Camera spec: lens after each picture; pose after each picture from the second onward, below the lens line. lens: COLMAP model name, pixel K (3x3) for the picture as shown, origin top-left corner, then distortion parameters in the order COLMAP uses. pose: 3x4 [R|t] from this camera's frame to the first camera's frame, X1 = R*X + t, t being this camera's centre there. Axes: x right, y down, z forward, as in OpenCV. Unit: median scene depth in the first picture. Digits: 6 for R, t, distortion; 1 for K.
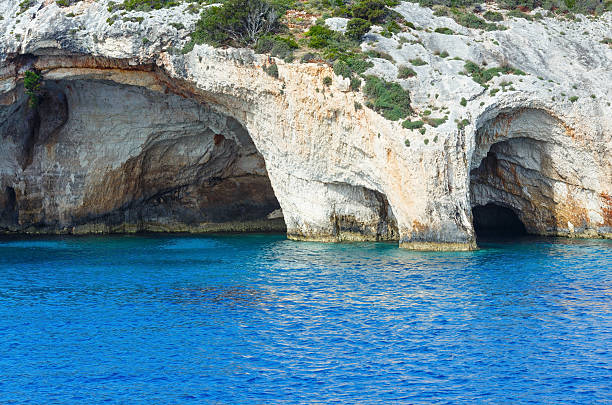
lens RADIAL K [[2170.0, 0, 306.0], [0, 2170.0, 202.4], [0, 0, 1]] dist [-0.096146, -2.086115]
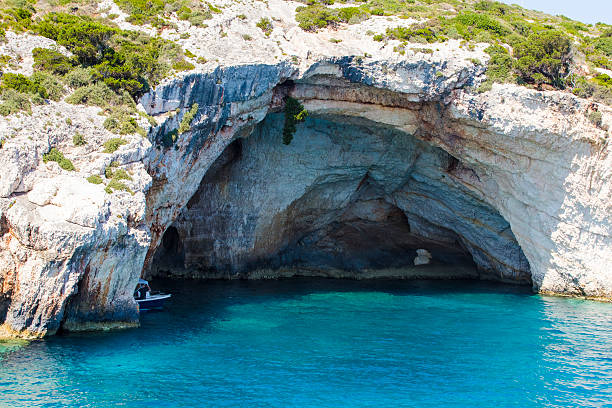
lens RADIAL K [[1234.7, 0, 305.7], [0, 1234.7, 180.5], [0, 0, 1]] dist [0.031405, 0.044440]
pose [[0.913360, 0.045675, 0.404583, -0.330852], [-0.033320, 0.998740, -0.037531, -0.009853], [-0.405787, 0.020799, 0.913731, 0.554114]]
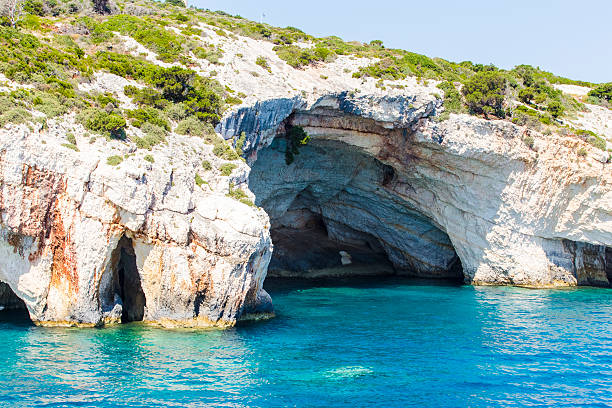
lens RADIAL K [[1234.7, 0, 305.7], [0, 1234.7, 180.5], [0, 0, 1]] dist [0.031405, 0.044440]
pose [[0.773993, 0.038076, 0.632048, -0.510536], [-0.009493, 0.998776, -0.048543, -0.006521], [-0.633122, 0.031572, 0.773408, 0.550132]]
